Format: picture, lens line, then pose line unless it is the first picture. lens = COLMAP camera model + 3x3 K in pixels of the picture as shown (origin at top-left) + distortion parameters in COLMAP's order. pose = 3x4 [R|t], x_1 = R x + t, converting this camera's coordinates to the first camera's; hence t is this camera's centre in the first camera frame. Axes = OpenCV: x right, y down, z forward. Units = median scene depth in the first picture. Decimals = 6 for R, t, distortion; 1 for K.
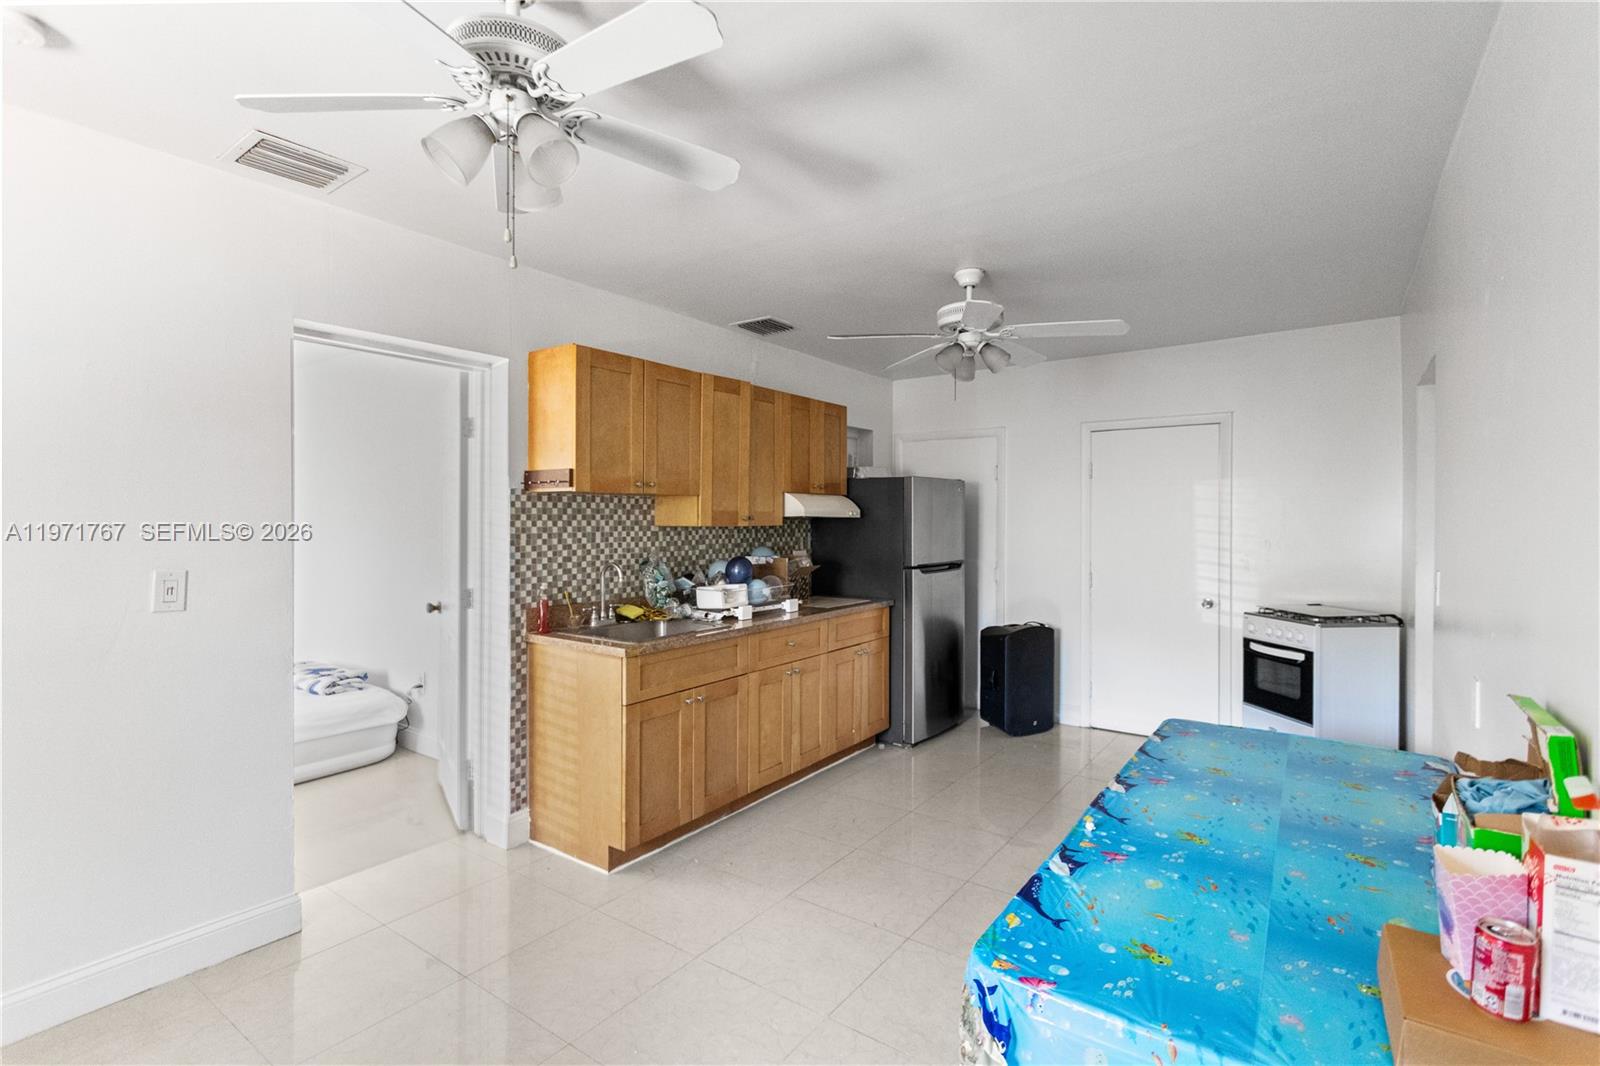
lens RADIAL K [[760.7, 0, 796.0], [0, 760.7, 523.9], [0, 0, 1]] dist [0.000330, -0.000067]
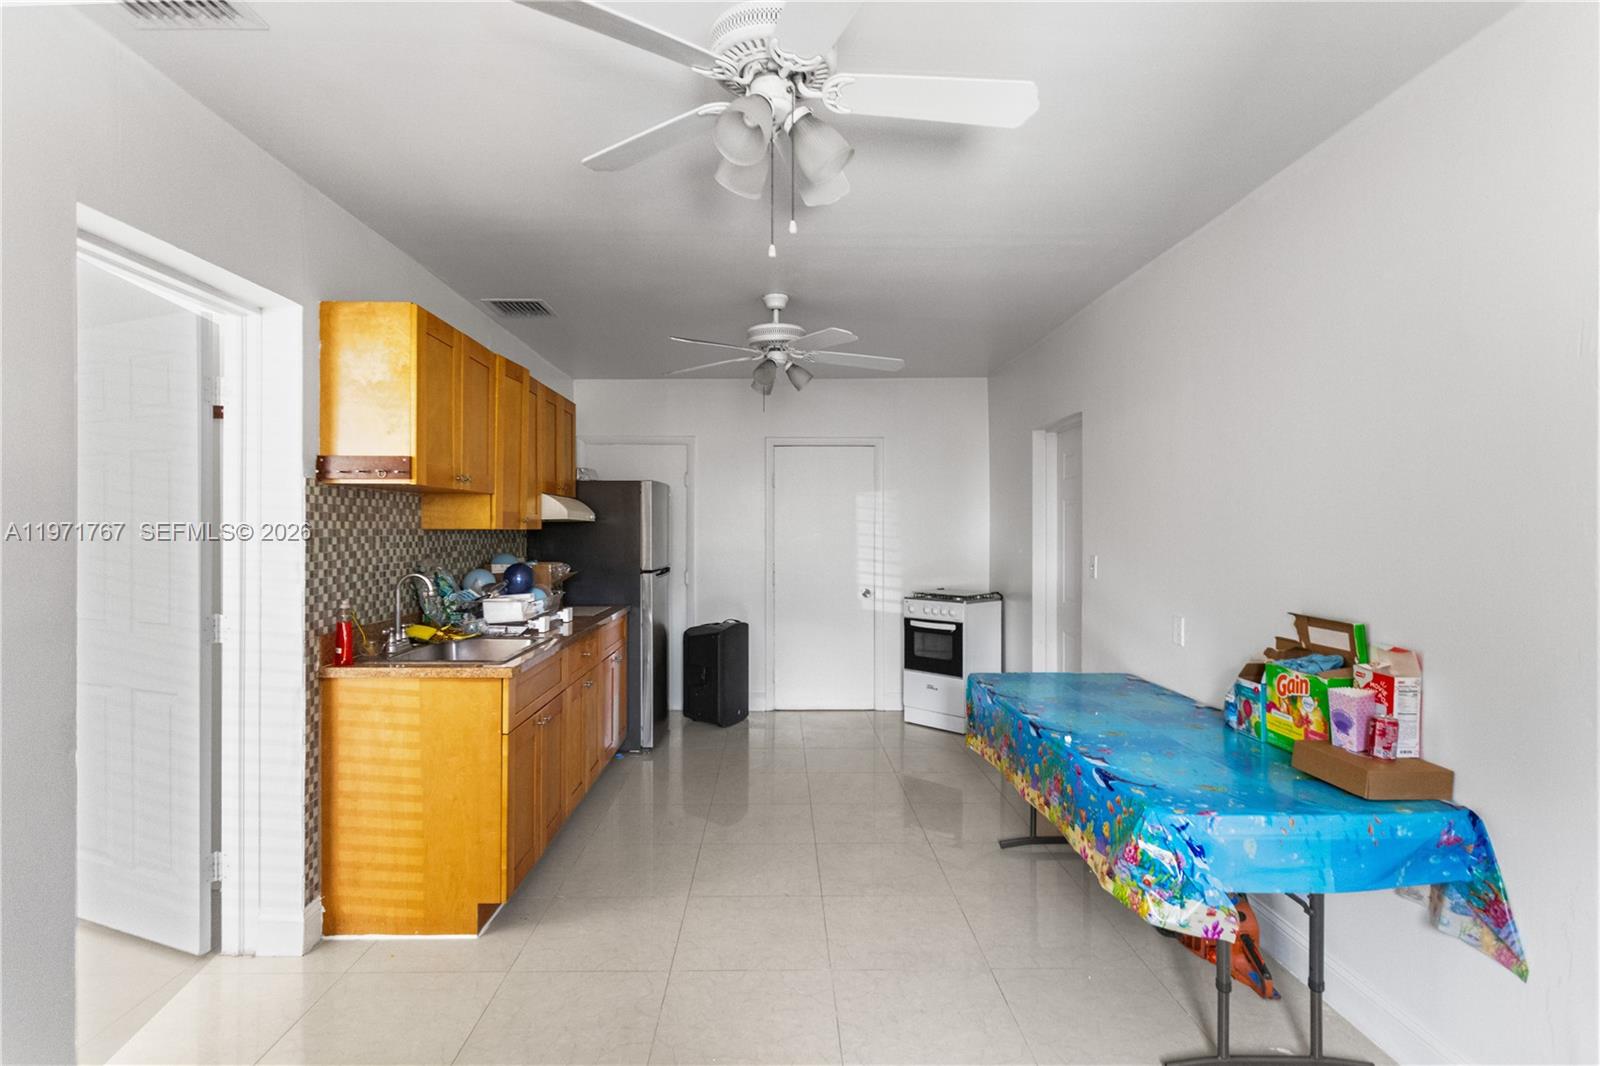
lens RADIAL K [[791.8, 0, 795.2], [0, 791.8, 531.0], [0, 0, 1]] dist [0.000642, -0.000383]
pose [[0.799301, -0.002422, 0.600926, -0.445124], [0.004592, 0.999987, -0.002077, 0.010083], [-0.600914, 0.004420, 0.799302, 0.072727]]
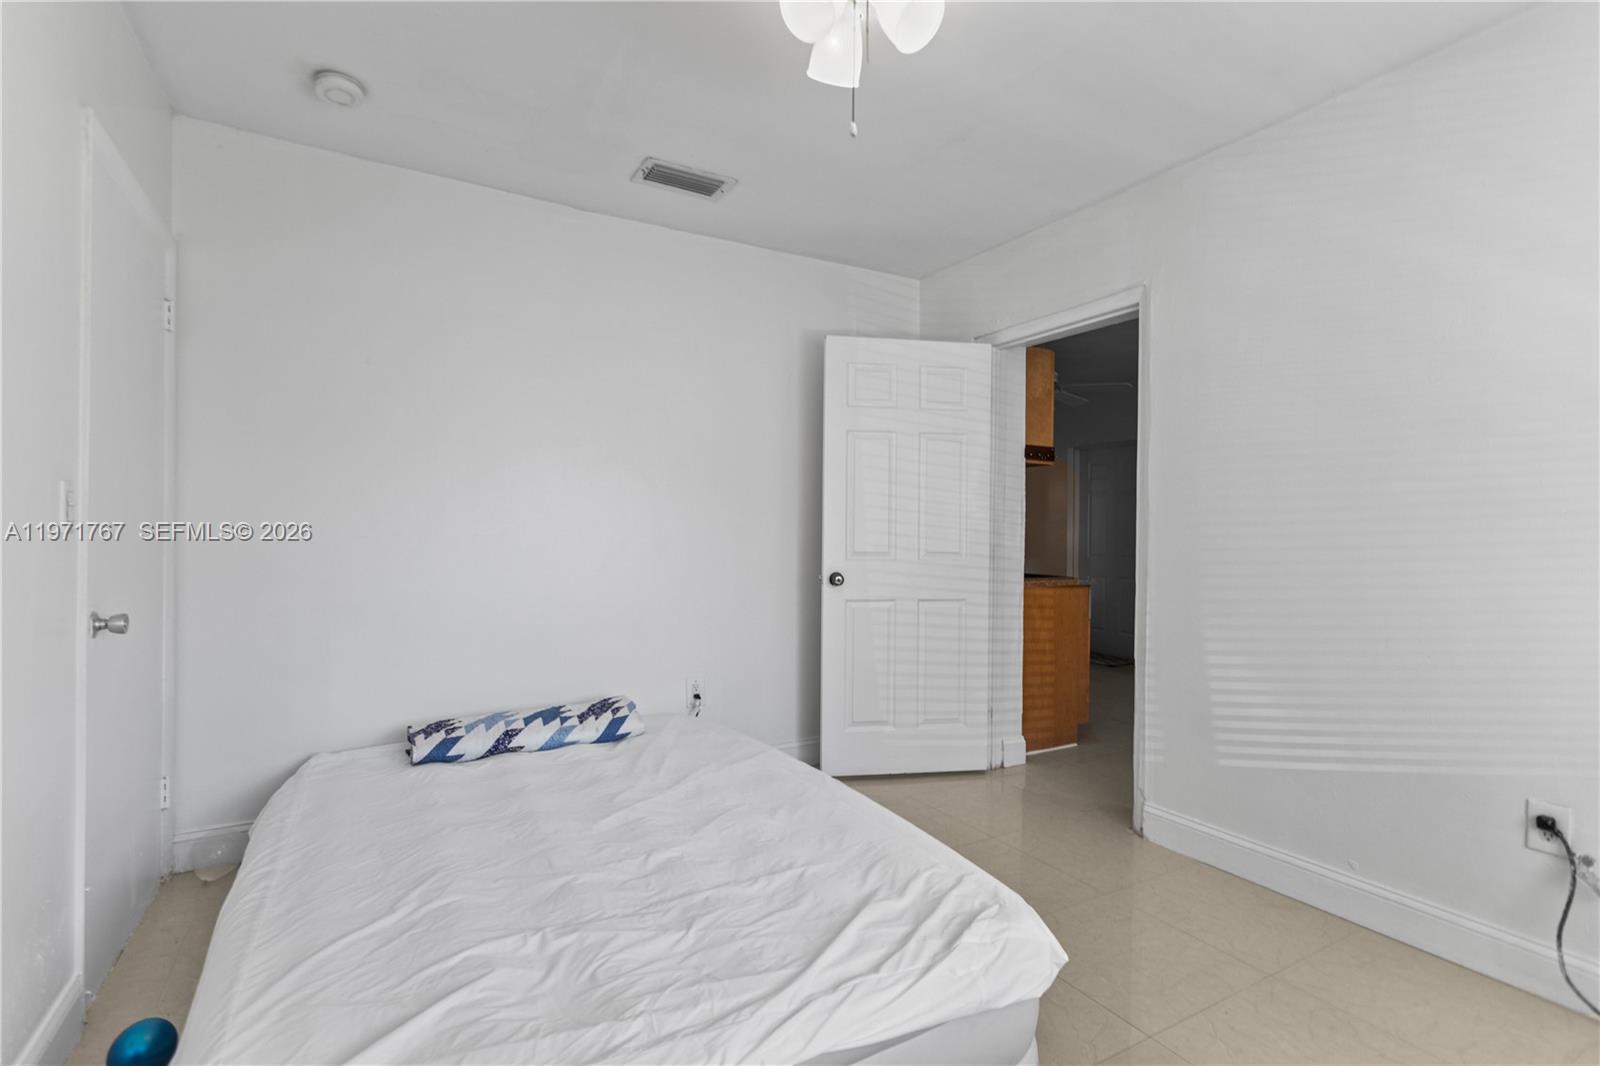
lens RADIAL K [[750.4, 0, 800.0], [0, 750.4, 533.0], [0, 0, 1]] dist [-0.000635, -0.000115]
pose [[0.407328, -0.001137, 0.913281, -1.529158], [-0.001196, 0.999998, 0.001778, 0.066292], [-0.913281, -0.001817, 0.407326, 0.816462]]
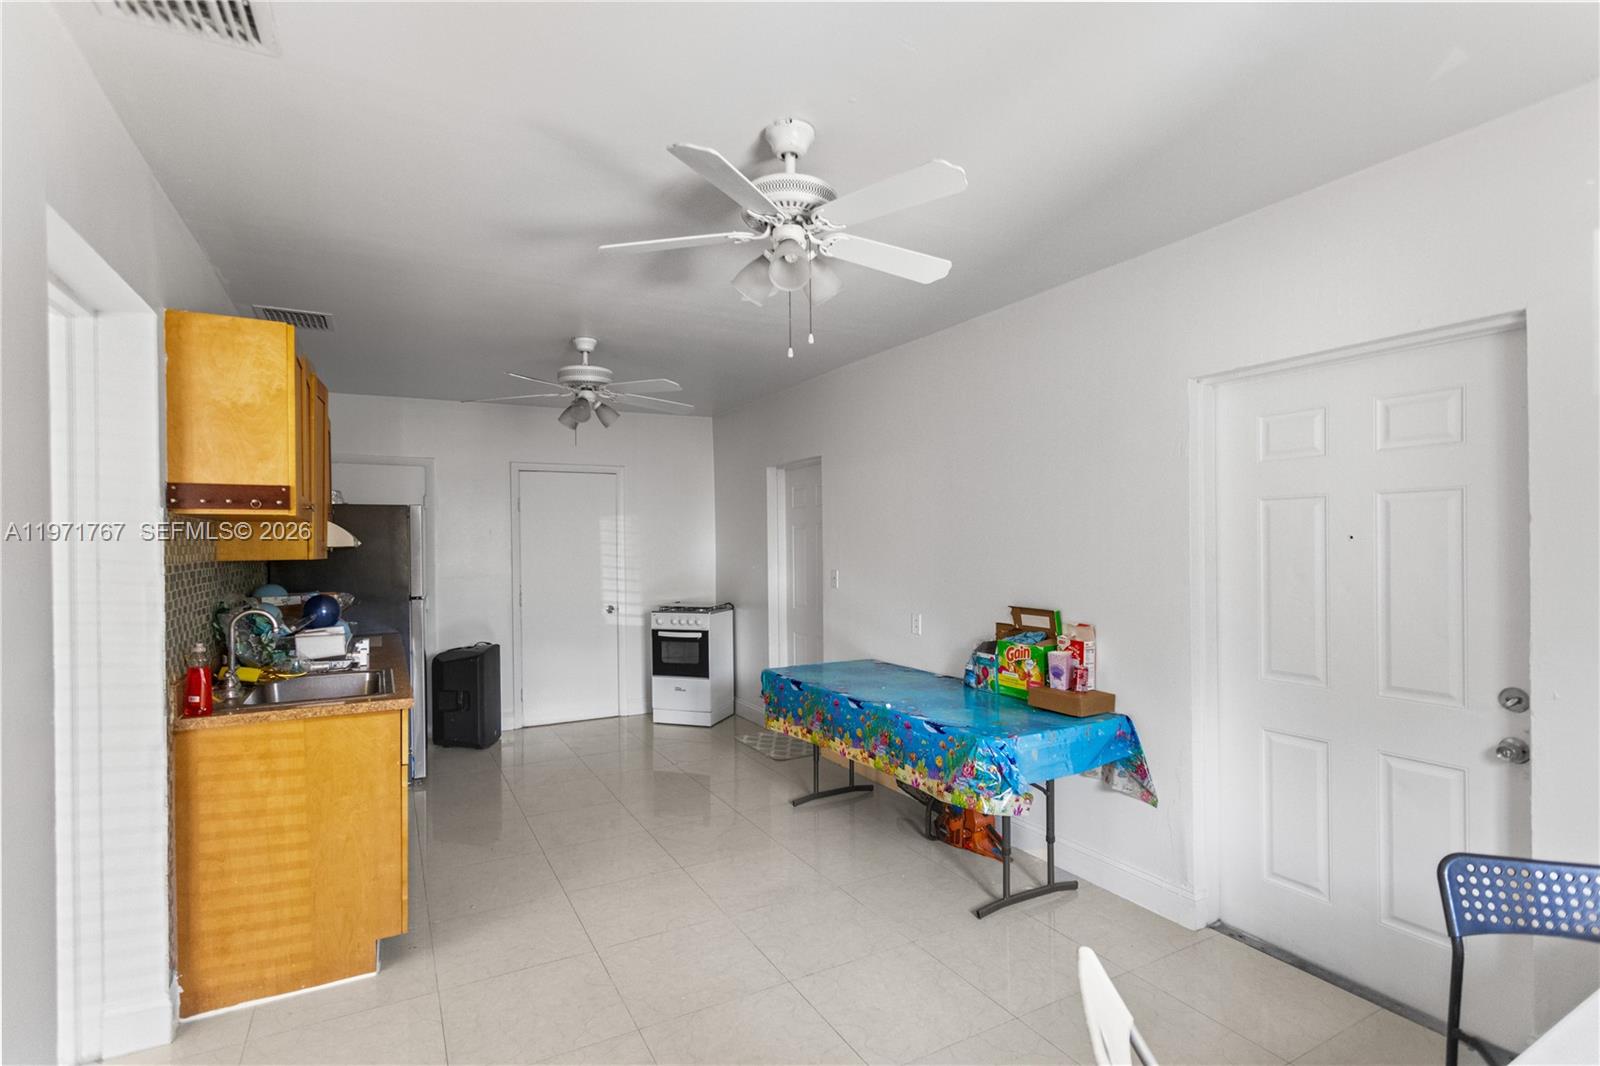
lens RADIAL K [[756.3, 0, 797.9], [0, 756.3, 545.4], [0, 0, 1]] dist [-0.000906, -0.000445]
pose [[0.429477, -0.008903, 0.903034, -0.716917], [0.016675, 0.999859, 0.001927, -0.005097], [-0.902924, 0.014231, 0.429565, 0.195591]]
